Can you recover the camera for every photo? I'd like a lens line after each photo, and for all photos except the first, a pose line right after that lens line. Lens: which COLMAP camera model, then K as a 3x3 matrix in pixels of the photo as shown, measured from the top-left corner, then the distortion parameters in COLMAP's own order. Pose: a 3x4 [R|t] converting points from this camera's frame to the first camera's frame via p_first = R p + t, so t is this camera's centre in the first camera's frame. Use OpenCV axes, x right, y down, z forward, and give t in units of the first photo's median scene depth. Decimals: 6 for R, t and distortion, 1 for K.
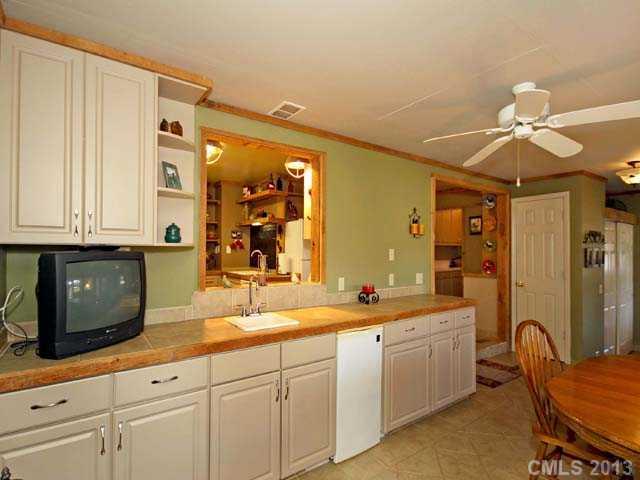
lens RADIAL K [[329.6, 0, 320.3], [0, 329.6, 246.9], [0, 0, 1]] dist [-0.001418, 0.000420]
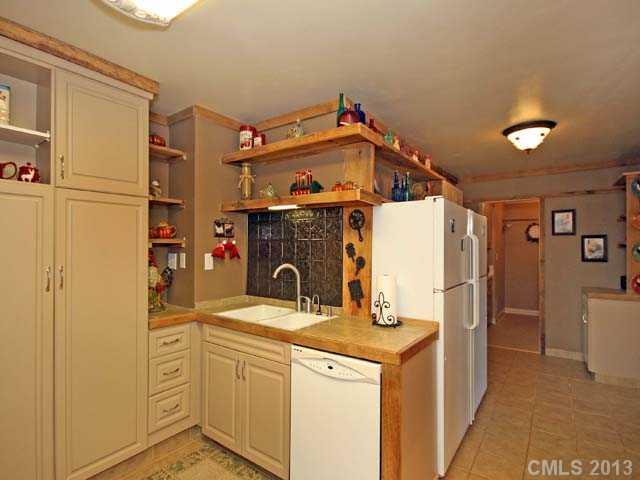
lens RADIAL K [[329.6, 0, 319.3], [0, 329.6, 244.4], [0, 0, 1]] dist [-0.001418, 0.000420]
pose [[0.943326, 0.004521, 0.331836, -0.283060], [-0.005049, 0.999987, 0.000730, -0.016563], [-0.331829, -0.002364, 0.943337, 0.514136]]
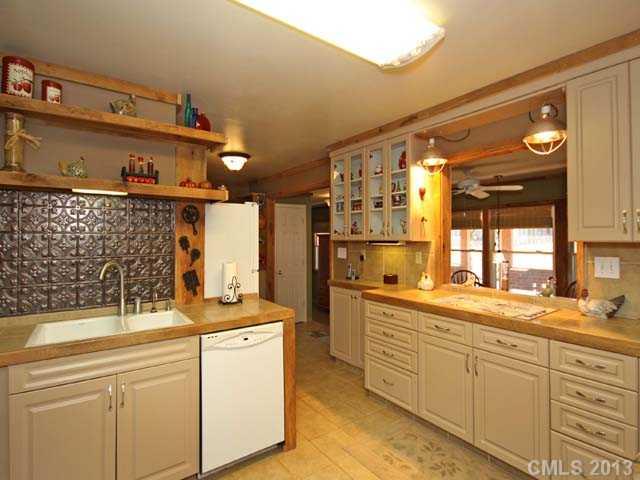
lens RADIAL K [[329.6, 0, 316.8], [0, 329.6, 233.5], [0, 0, 1]] dist [-0.001418, 0.000420]
pose [[-0.003619, 0.007531, 0.999965, -0.538366], [-0.009753, 0.999924, -0.007566, -0.020090], [-0.999946, -0.009780, -0.003545, 0.714152]]
